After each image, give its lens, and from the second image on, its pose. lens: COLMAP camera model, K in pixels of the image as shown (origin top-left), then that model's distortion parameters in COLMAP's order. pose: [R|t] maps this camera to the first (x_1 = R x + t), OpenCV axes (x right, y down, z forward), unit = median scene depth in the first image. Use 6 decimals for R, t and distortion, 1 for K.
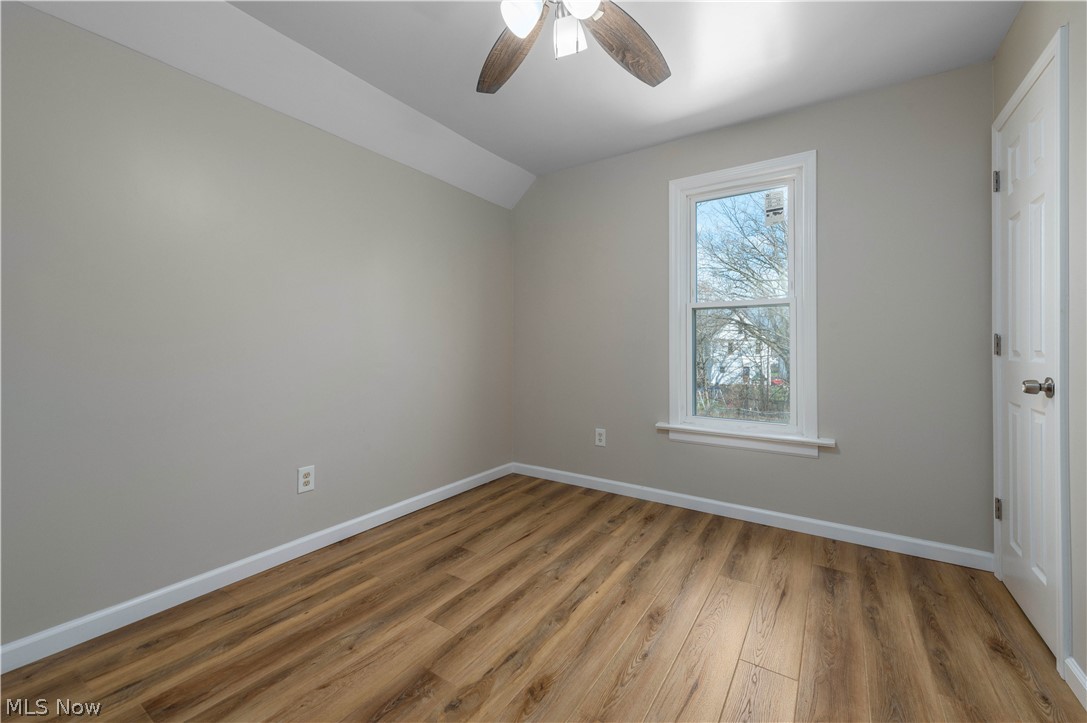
lens RADIAL K [[430.5, 0, 553.1], [0, 430.5, 363.1], [0, 0, 1]] dist [0.011737, -0.000229]
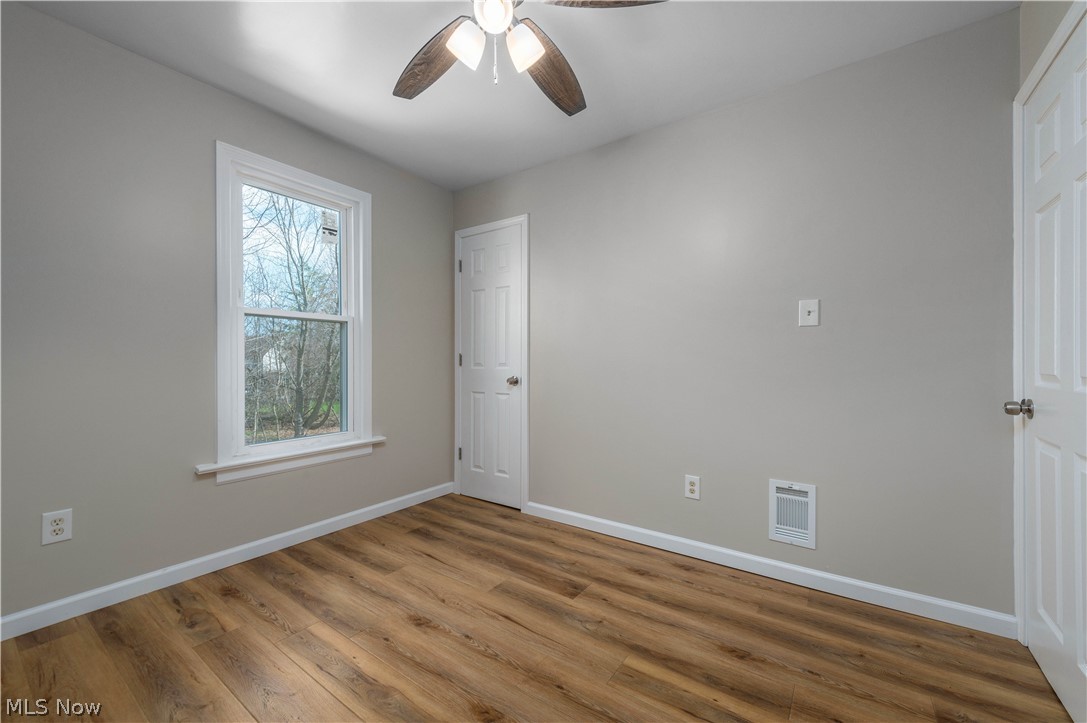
lens RADIAL K [[430.5, 0, 553.1], [0, 430.5, 363.1], [0, 0, 1]] dist [0.011737, -0.000229]
pose [[0.041278, -0.012566, 0.999069, -0.528997], [0.037624, 0.999231, 0.011014, -0.024880], [-0.998439, 0.037134, 0.041719, 0.414886]]
